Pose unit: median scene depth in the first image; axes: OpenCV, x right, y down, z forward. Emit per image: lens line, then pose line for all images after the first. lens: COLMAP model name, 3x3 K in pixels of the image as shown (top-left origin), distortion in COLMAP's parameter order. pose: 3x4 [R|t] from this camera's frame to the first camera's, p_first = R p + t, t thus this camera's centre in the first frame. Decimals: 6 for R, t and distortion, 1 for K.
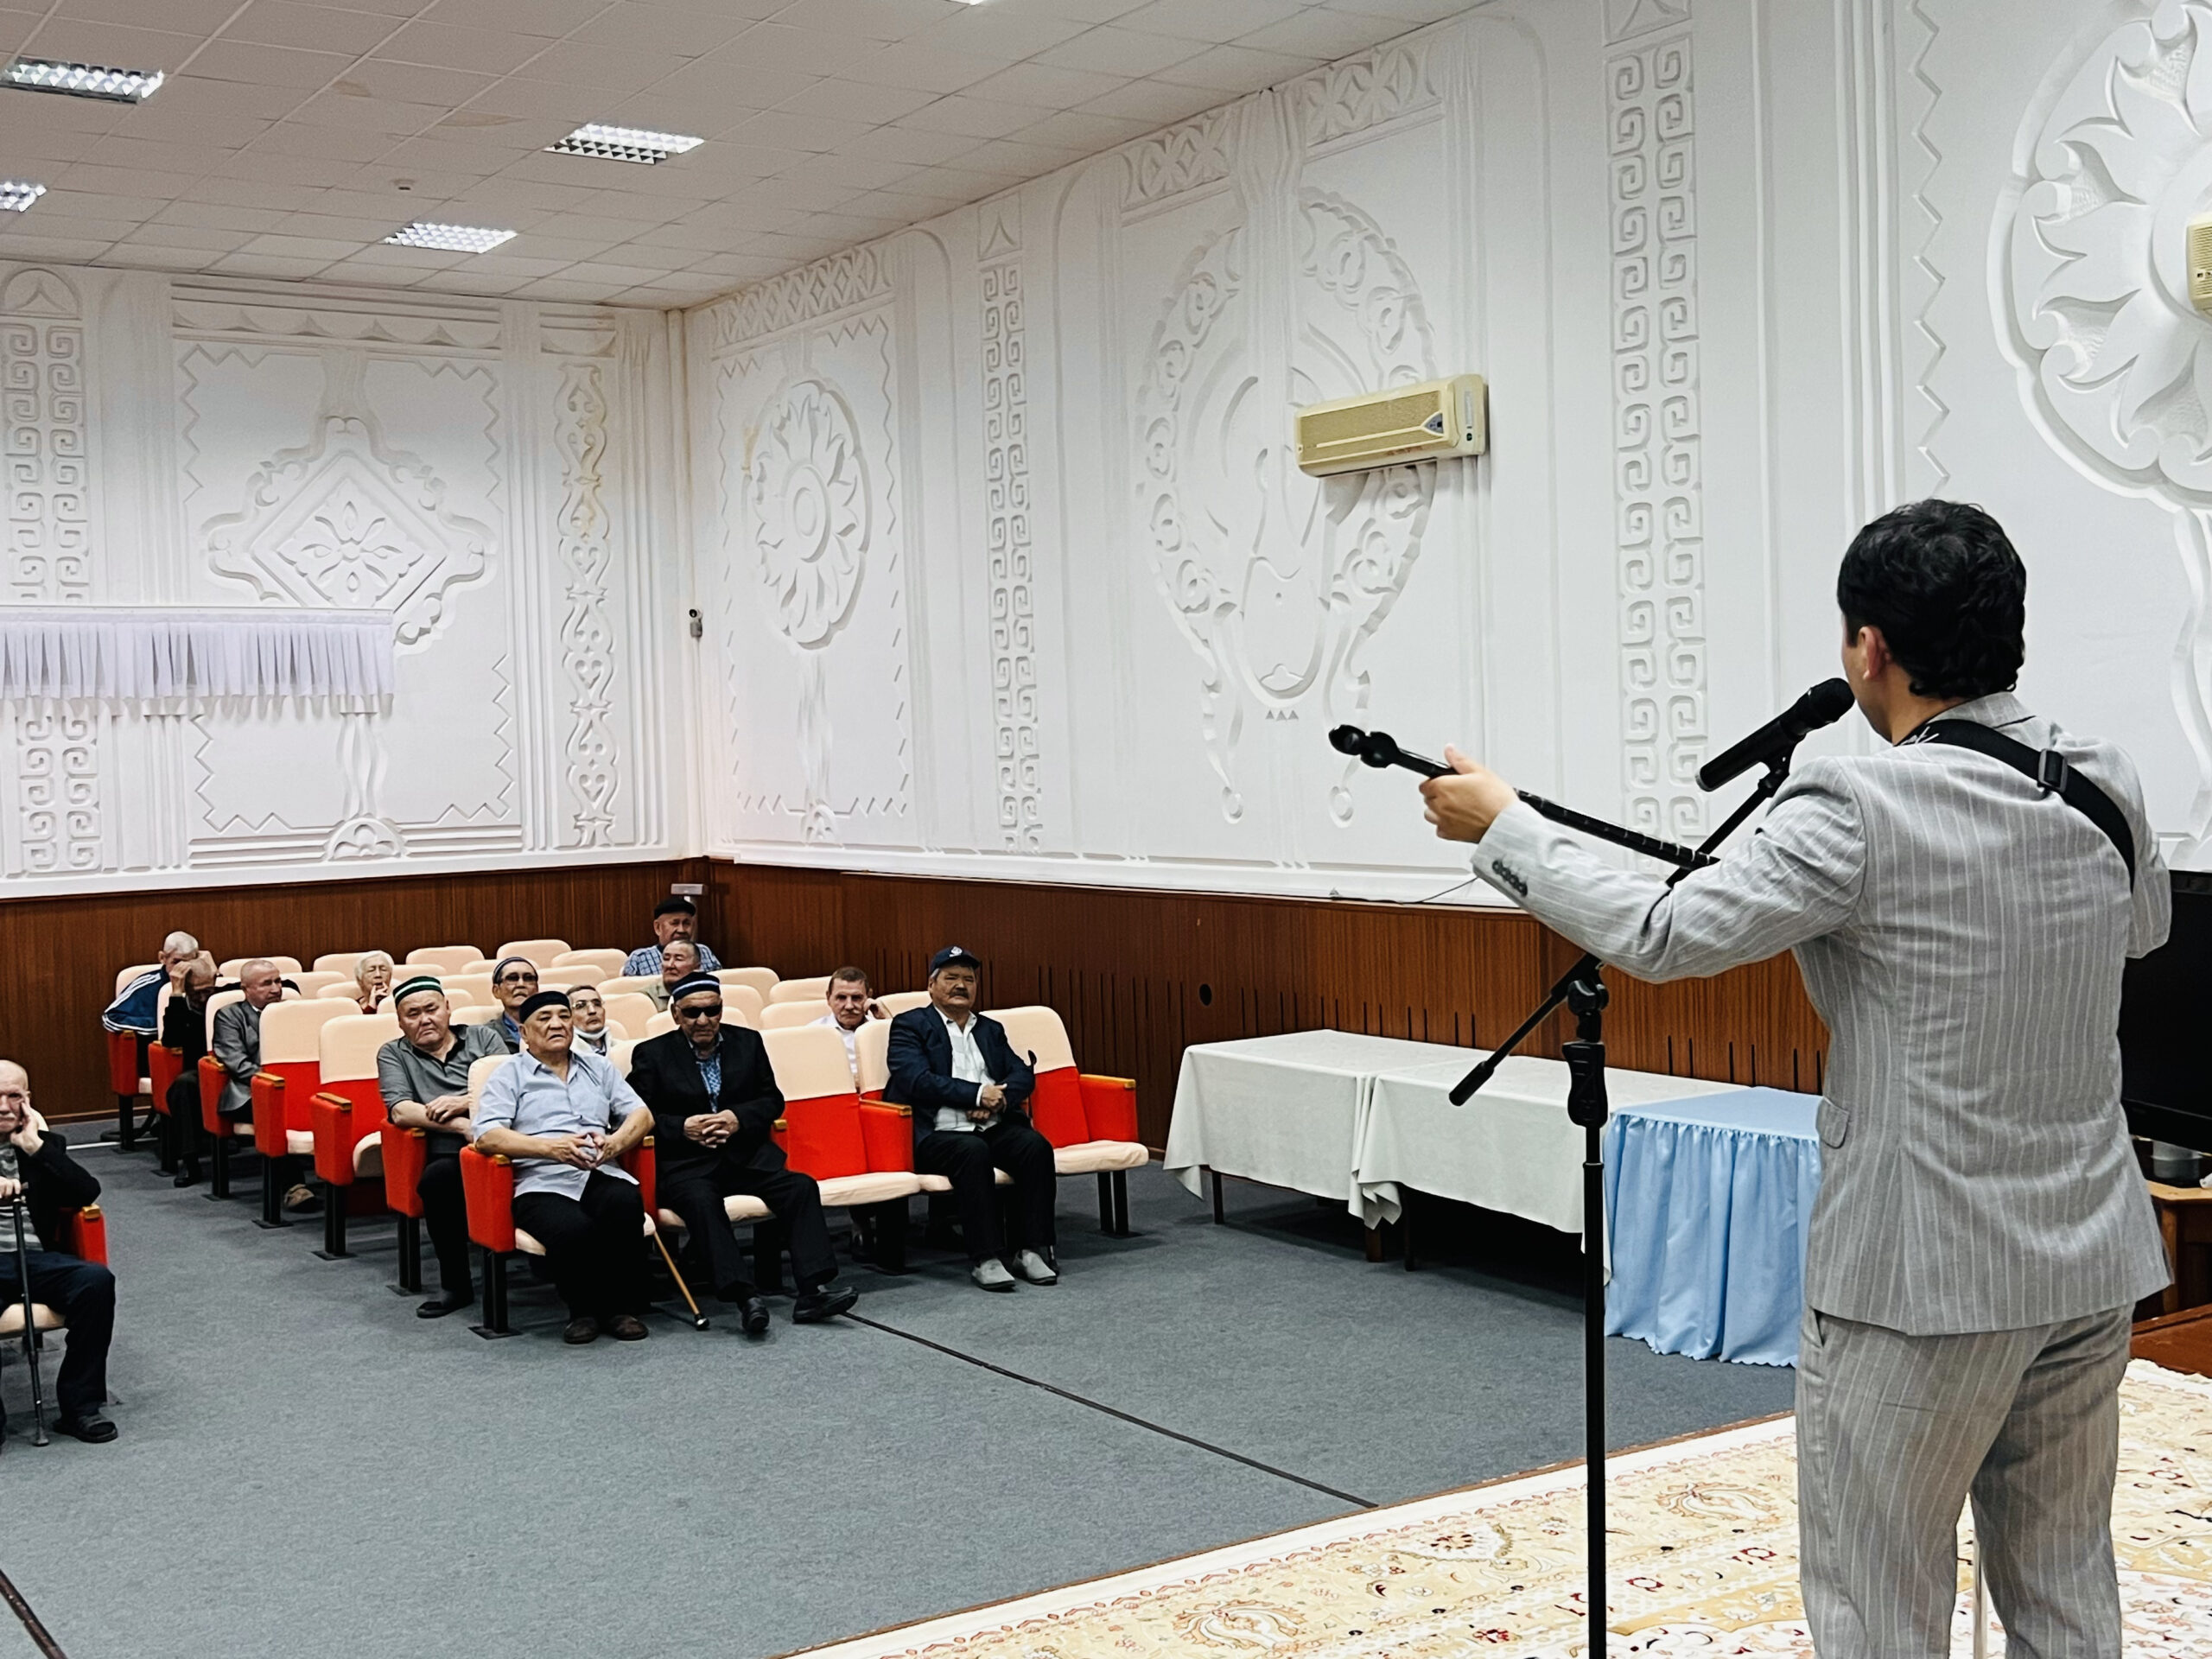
lens RADIAL K [[2504.0, 0, 1106.2], [0, 2504.0, 828.9], [0, 0, 1]] dist [0.019281, 0.000000]
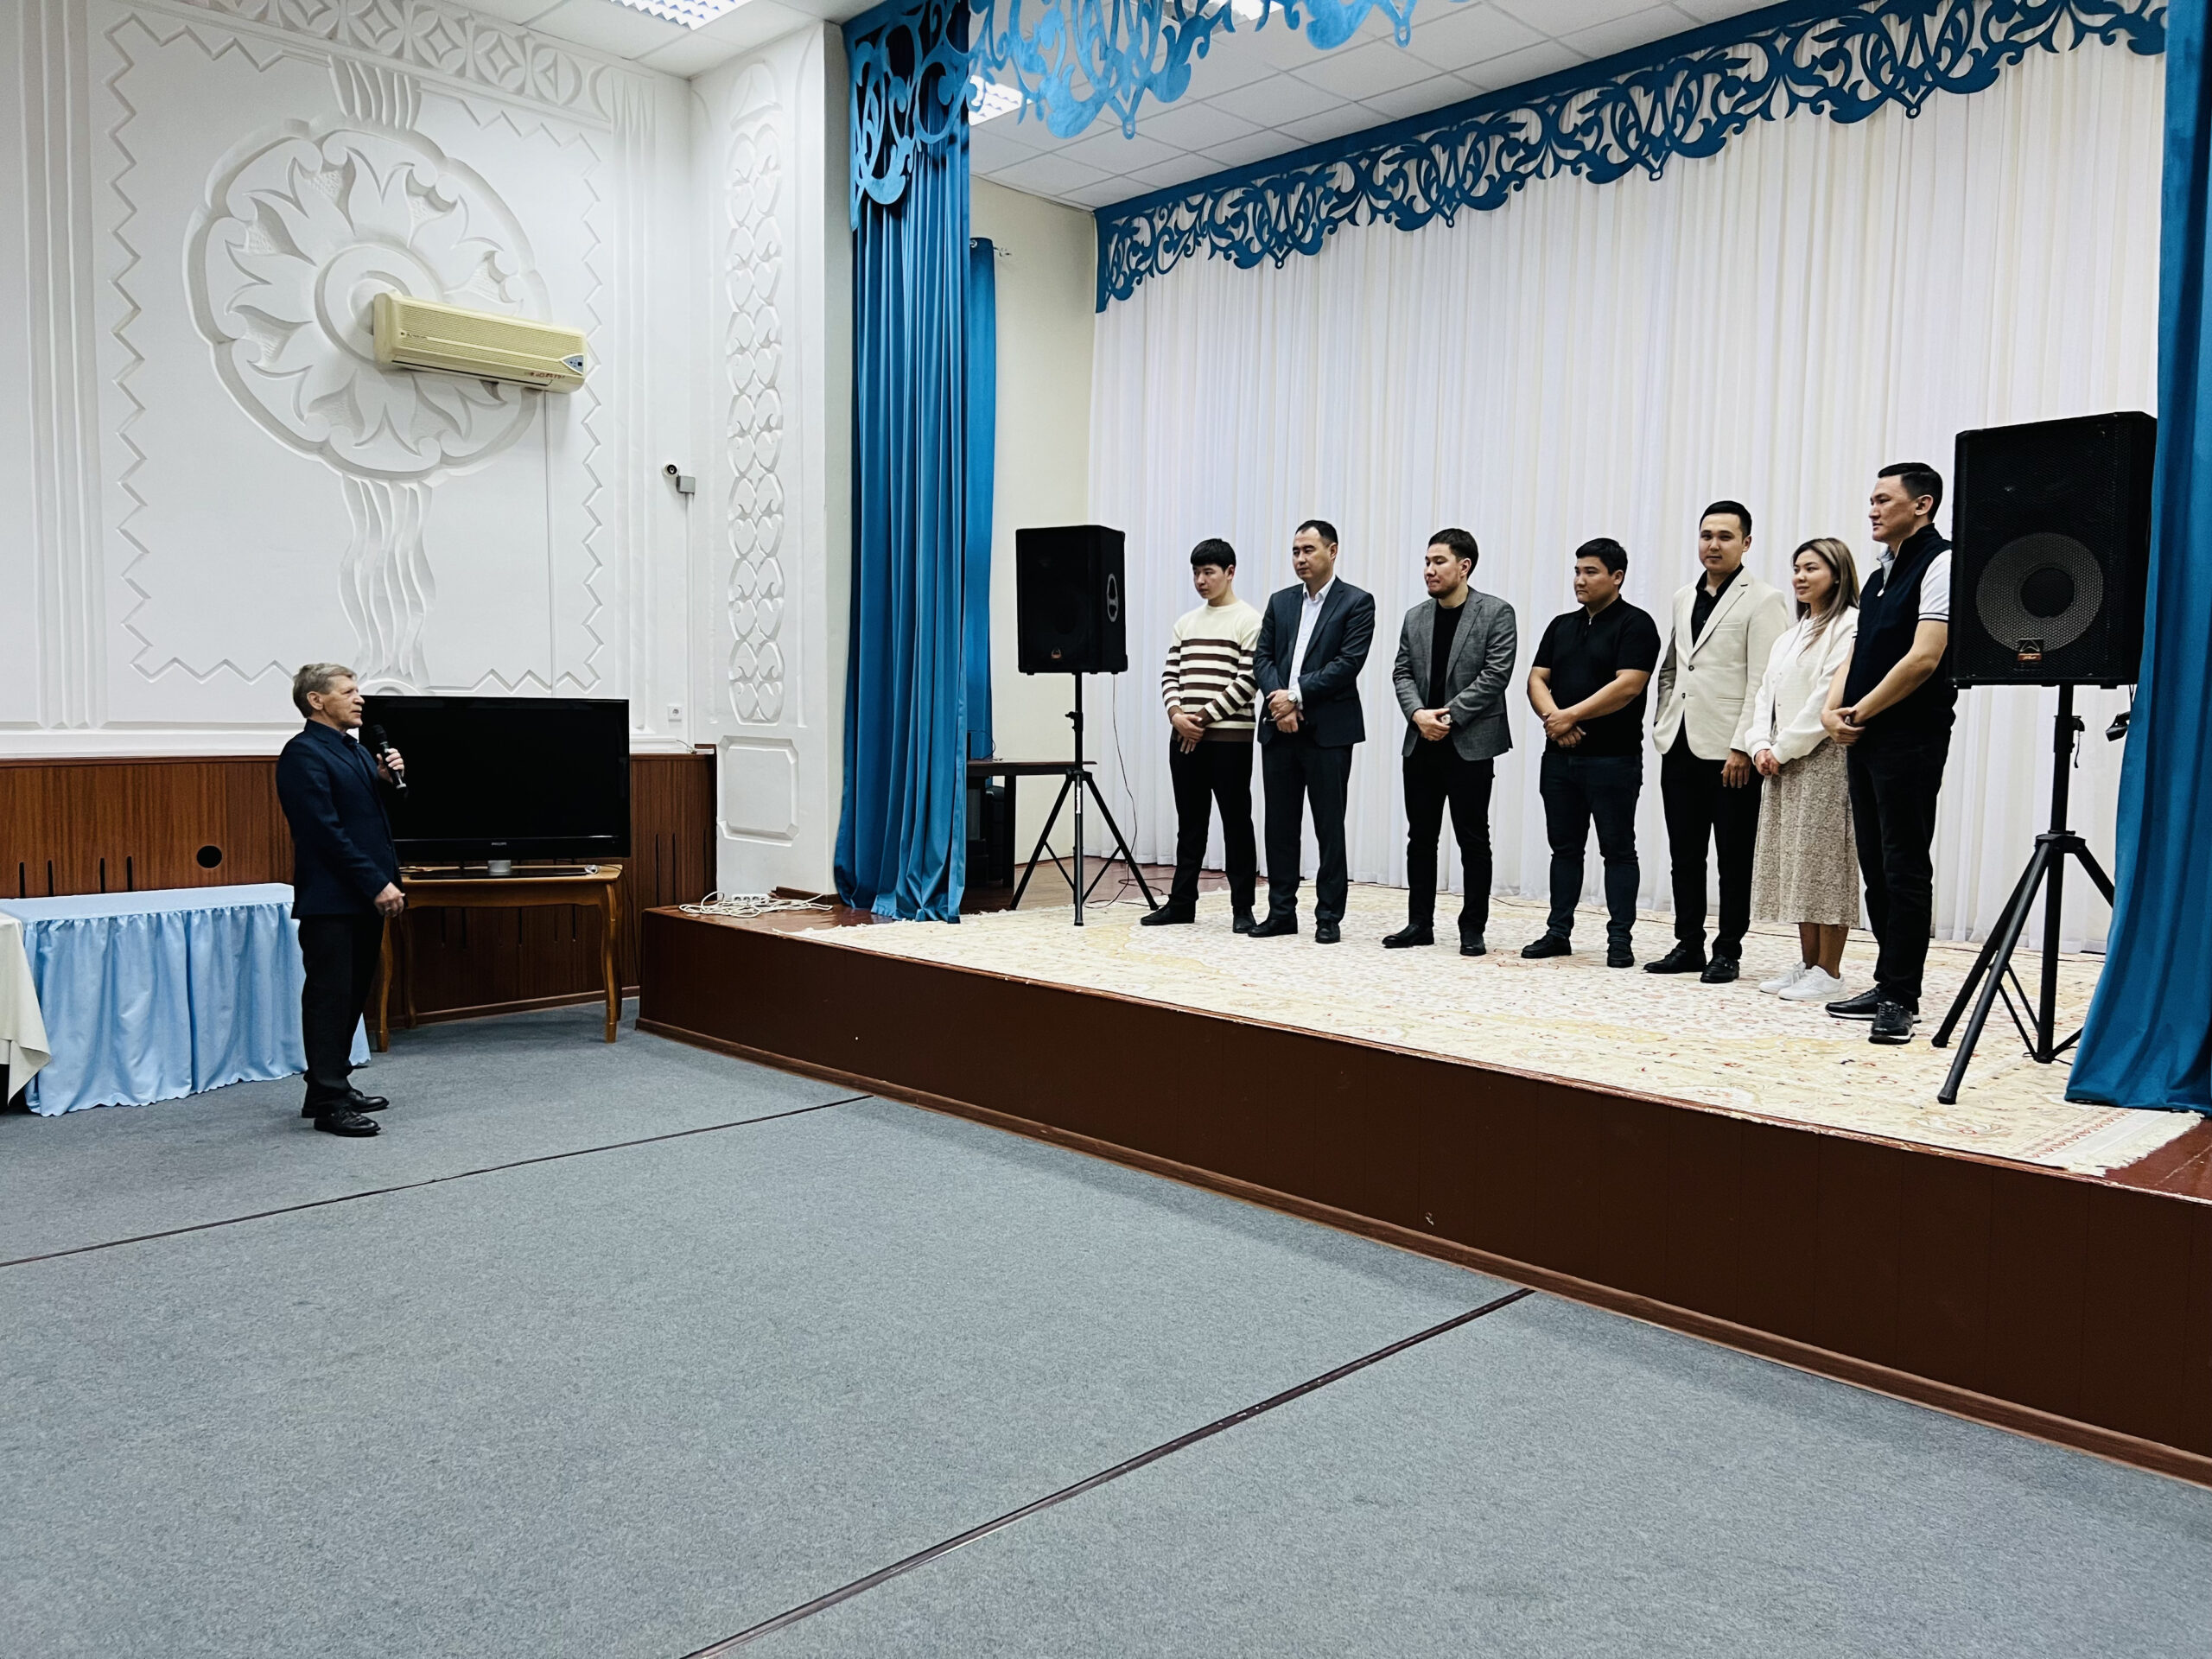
lens RADIAL K [[1679.1, 0, 1110.3], [0, 1679.1, 833.0], [0, 0, 1]] dist [0.016303, 0.004967]
pose [[-0.188140, -0.045414, 0.981092, -0.678907], [0.019692, 0.998555, 0.049999, 0.049643], [-0.981945, 0.028726, -0.186973, 0.722448]]
